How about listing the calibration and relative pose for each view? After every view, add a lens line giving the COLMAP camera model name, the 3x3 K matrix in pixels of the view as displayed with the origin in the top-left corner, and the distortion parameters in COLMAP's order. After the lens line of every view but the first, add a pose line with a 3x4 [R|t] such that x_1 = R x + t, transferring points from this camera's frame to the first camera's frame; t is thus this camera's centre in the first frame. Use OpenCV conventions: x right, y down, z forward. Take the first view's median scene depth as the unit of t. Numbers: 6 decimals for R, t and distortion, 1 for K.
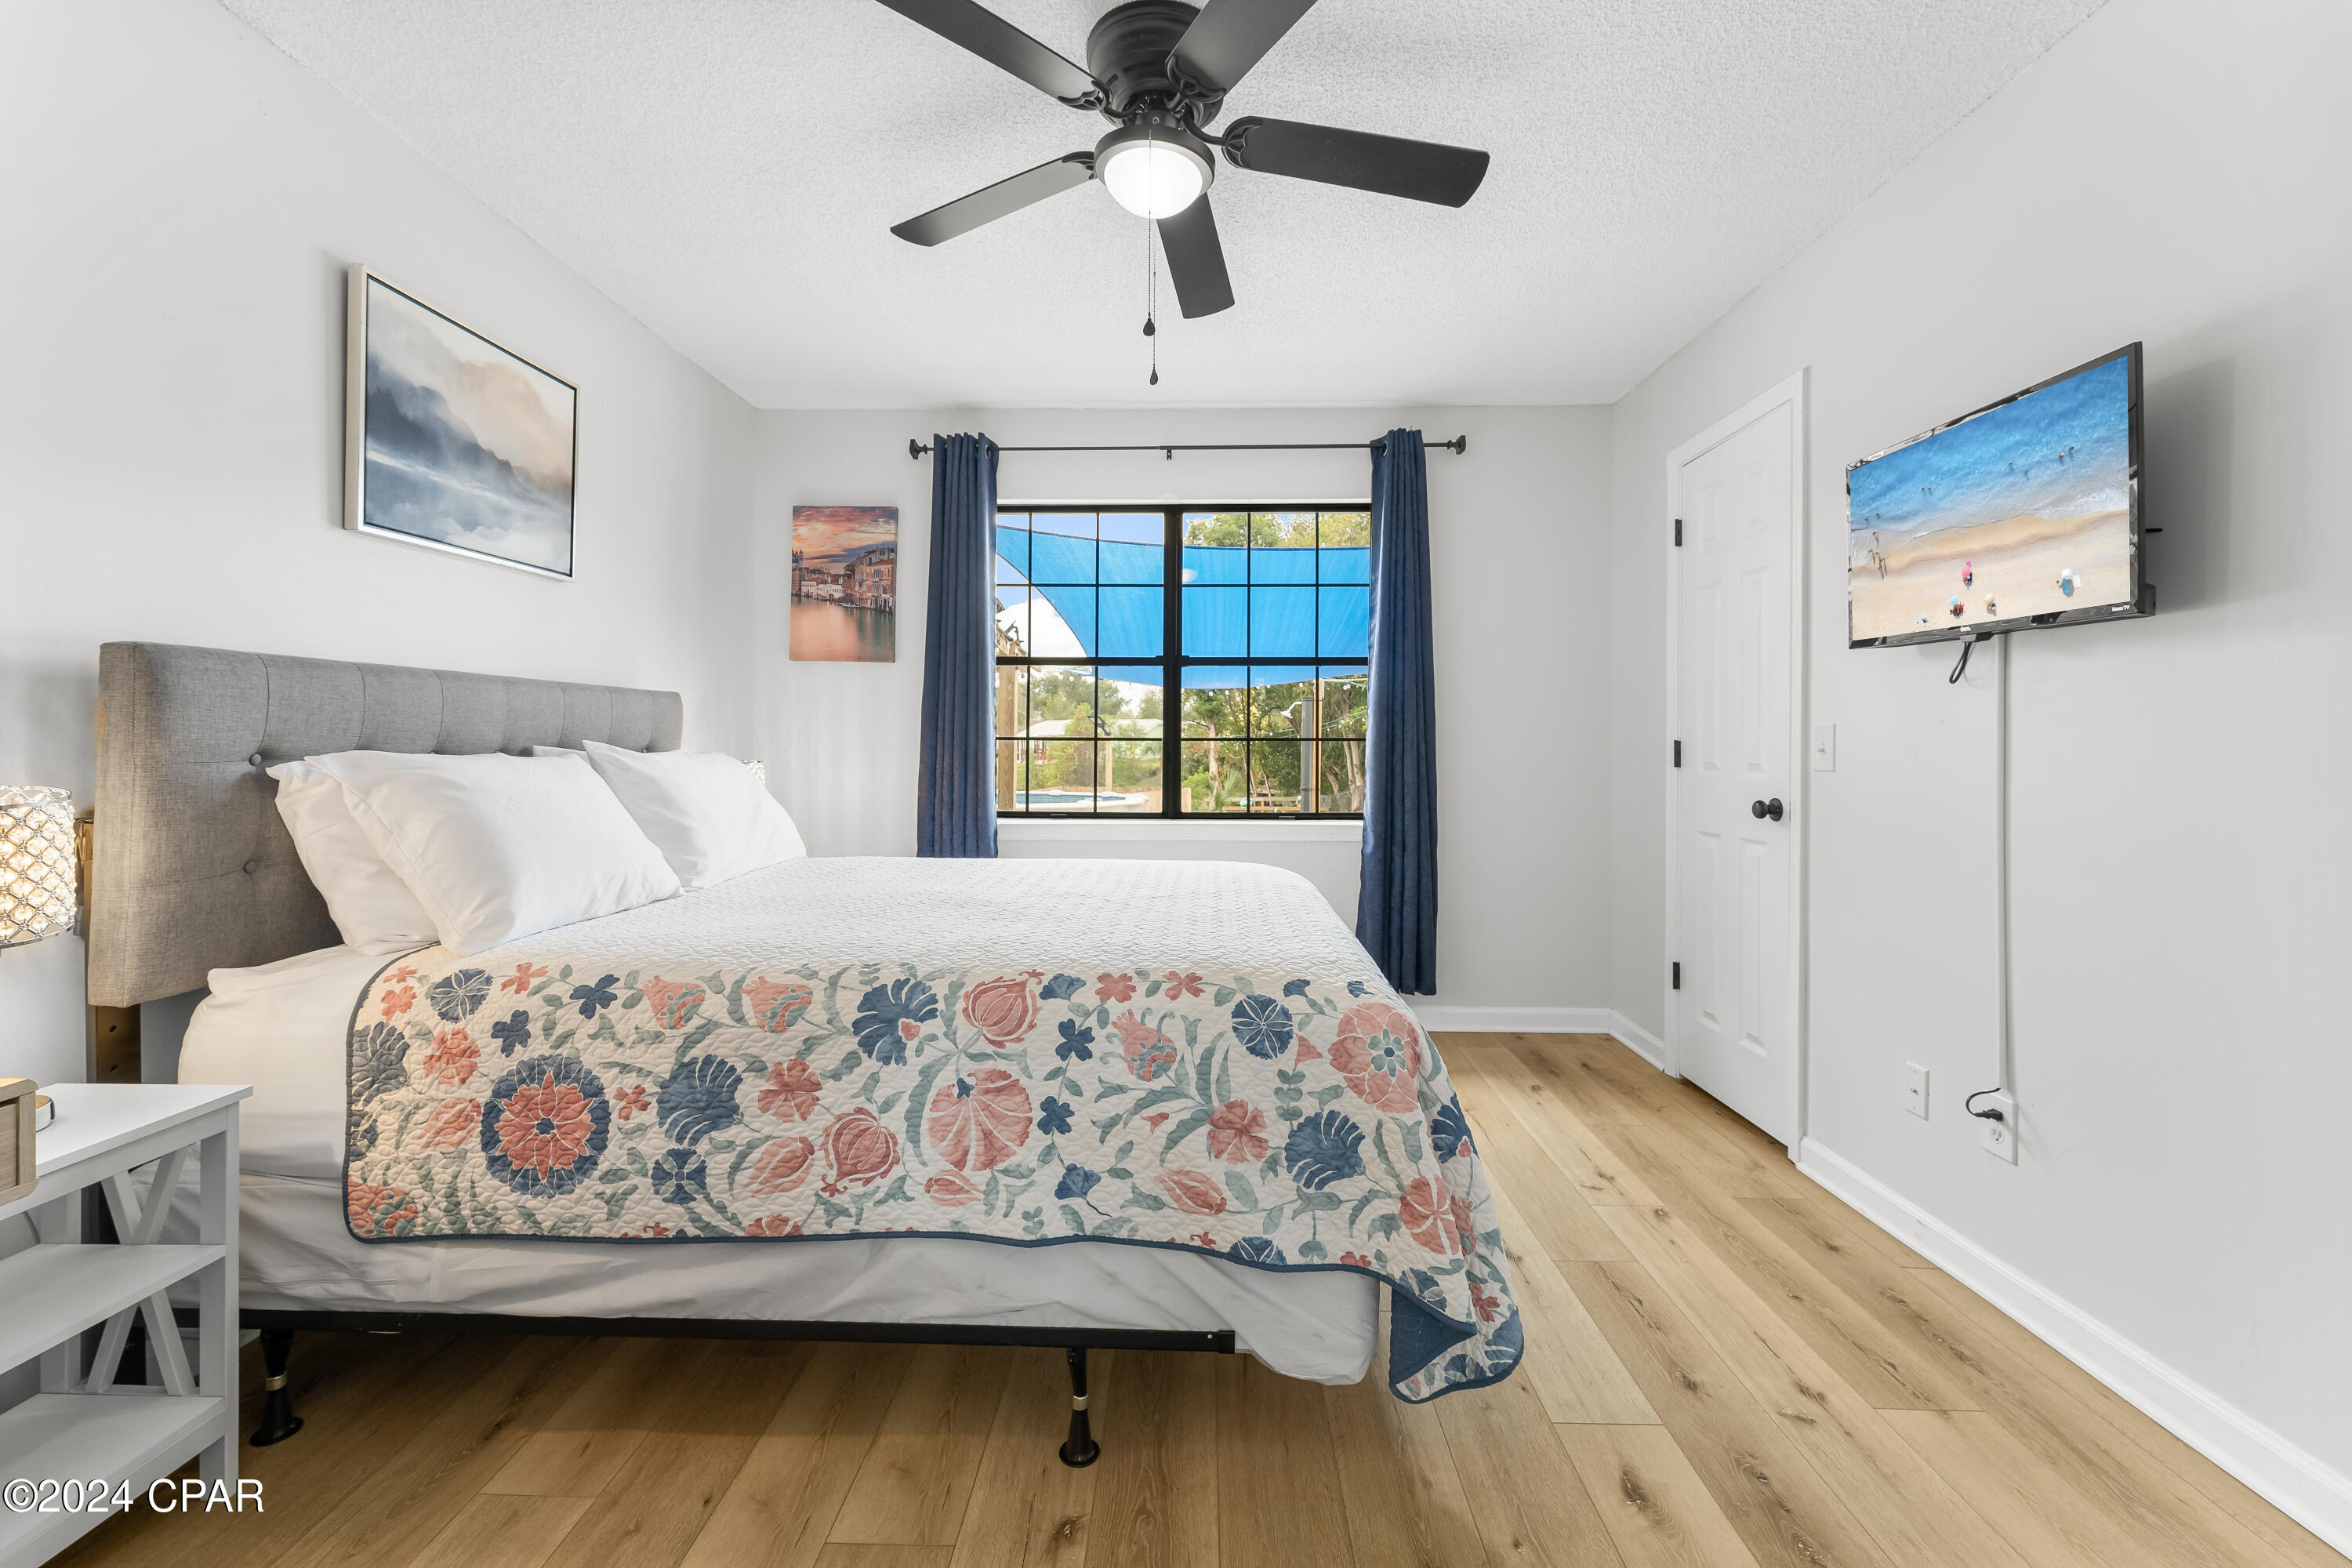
lens RADIAL K [[951.6, 0, 1192.8], [0, 951.6, 742.4], [0, 0, 1]] dist [0.002675, -0.000249]
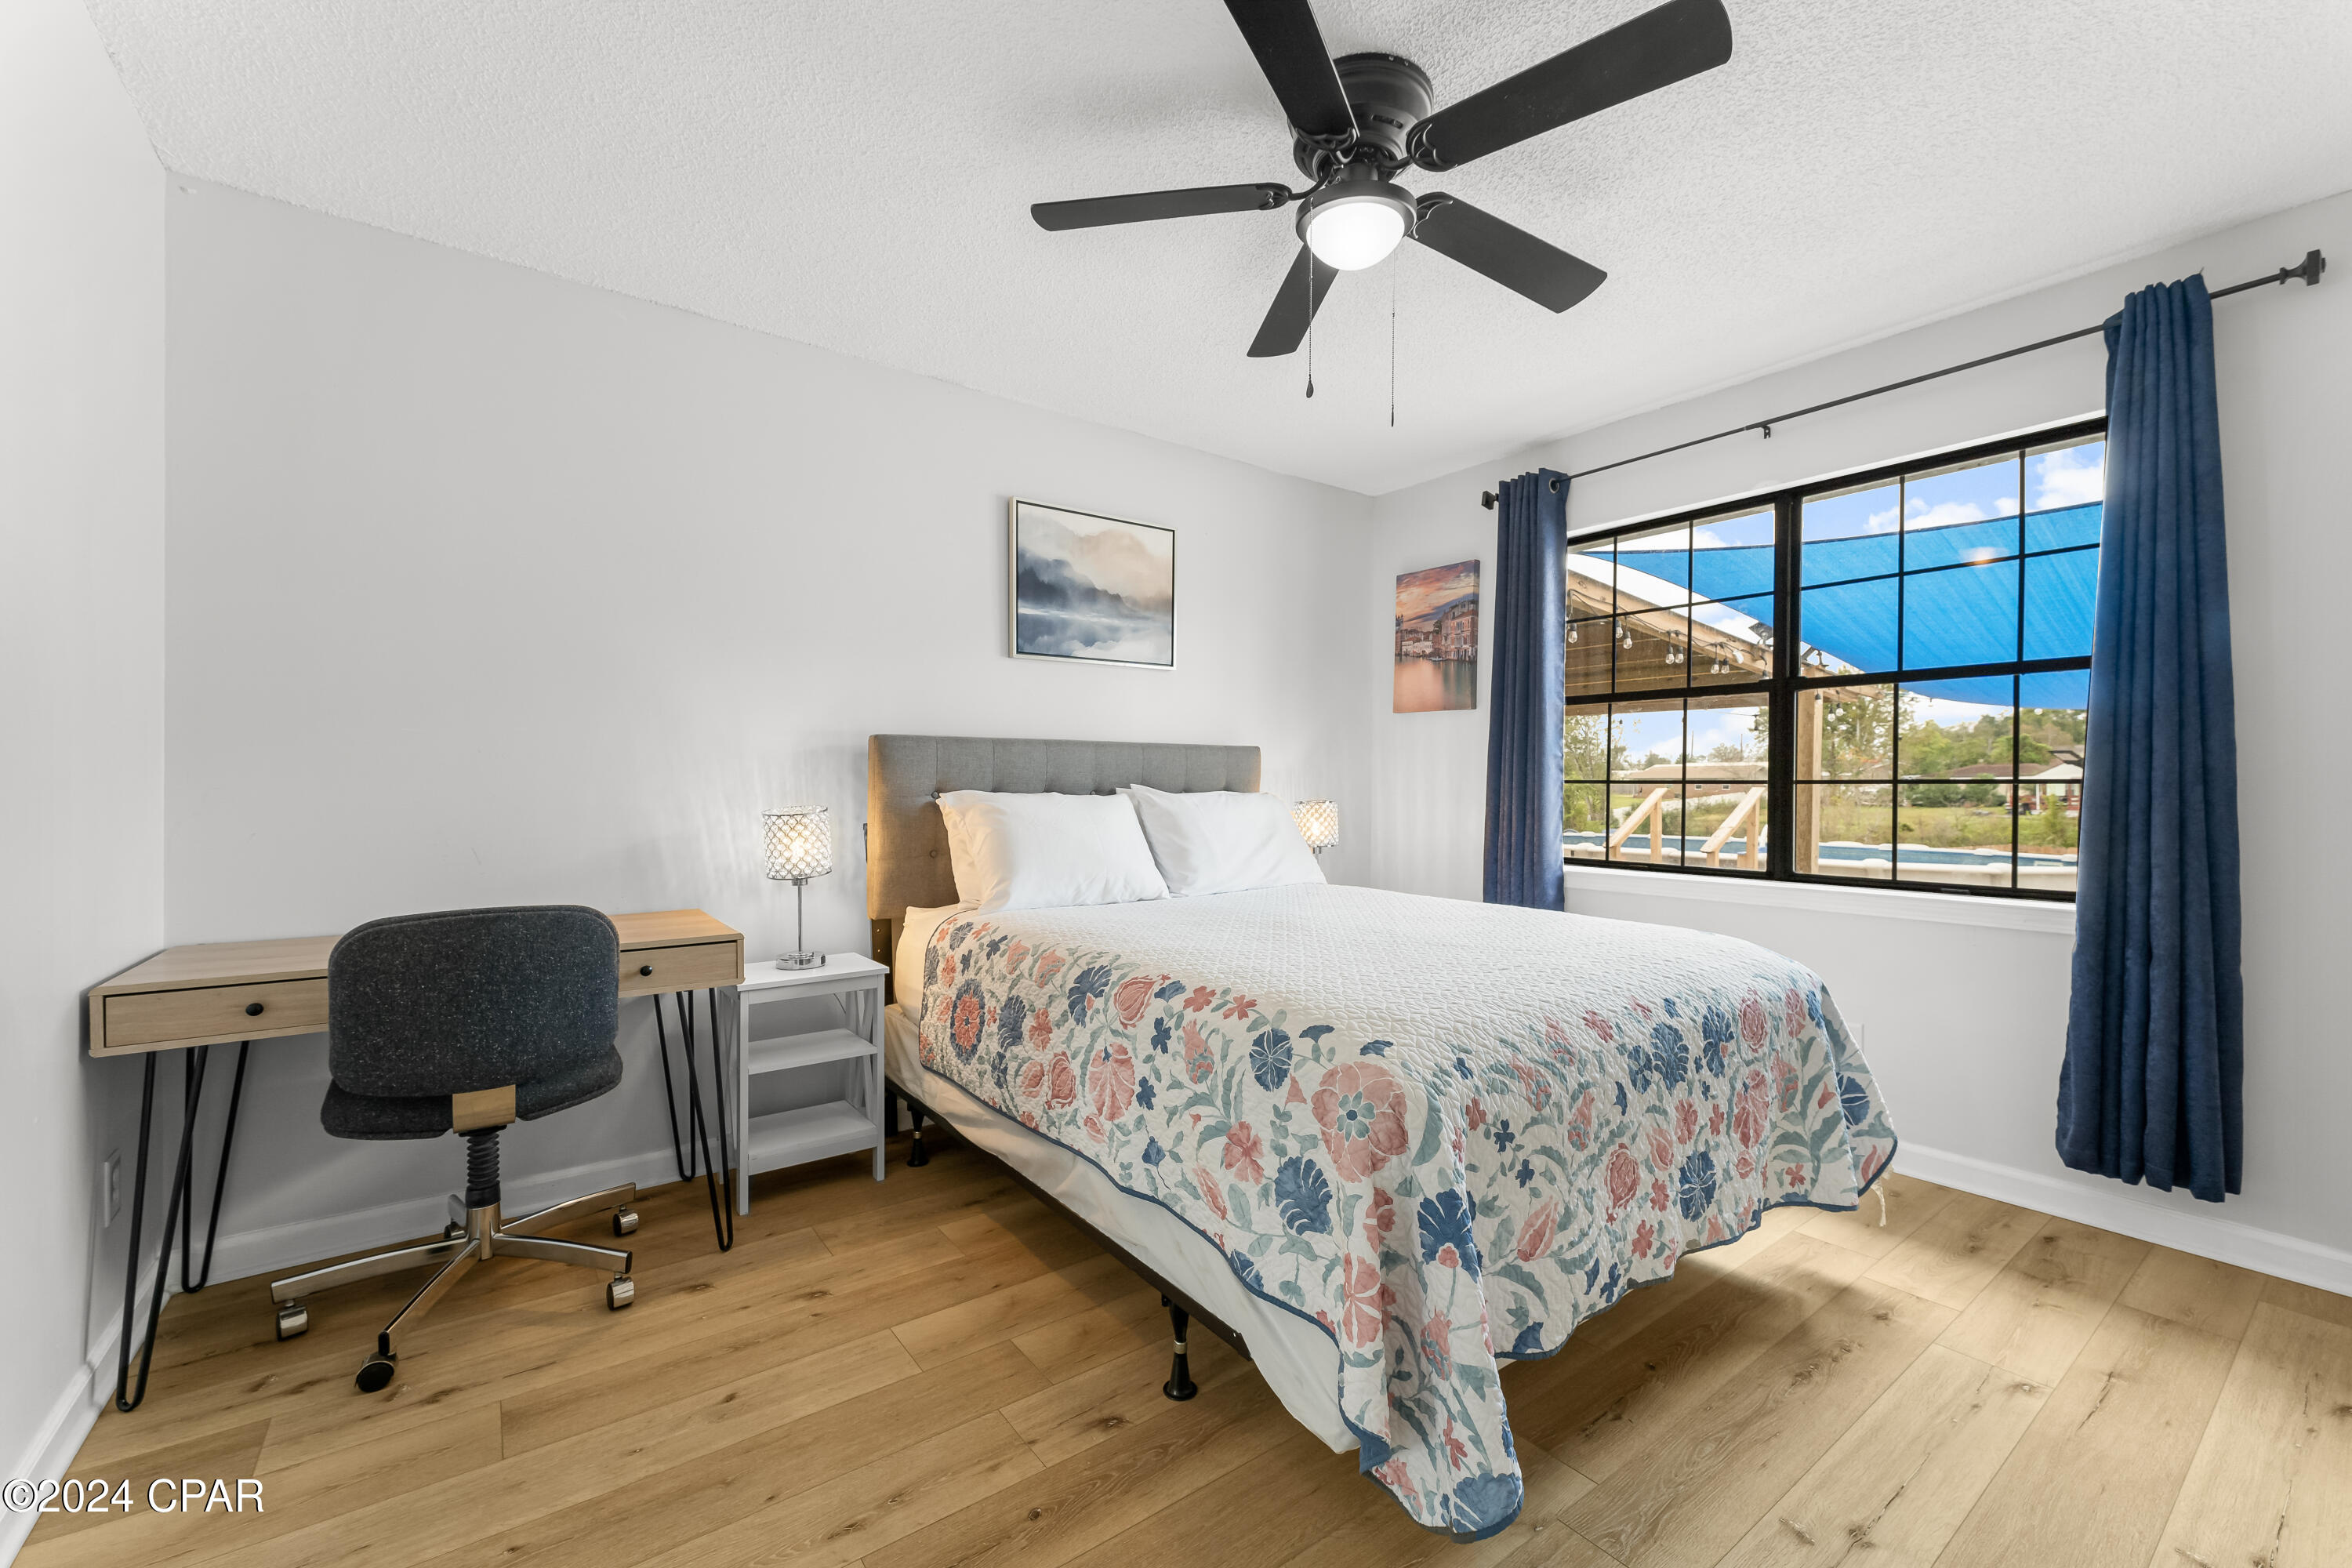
lens RADIAL K [[951.6, 0, 1188.8], [0, 951.6, 790.5], [0, 0, 1]] dist [0.002675, -0.000249]
pose [[0.620256, 0.003527, -0.784391, 0.600097], [-0.000682, 0.999992, 0.003957, 0.001828], [0.784399, -0.001919, 0.620254, 0.210106]]
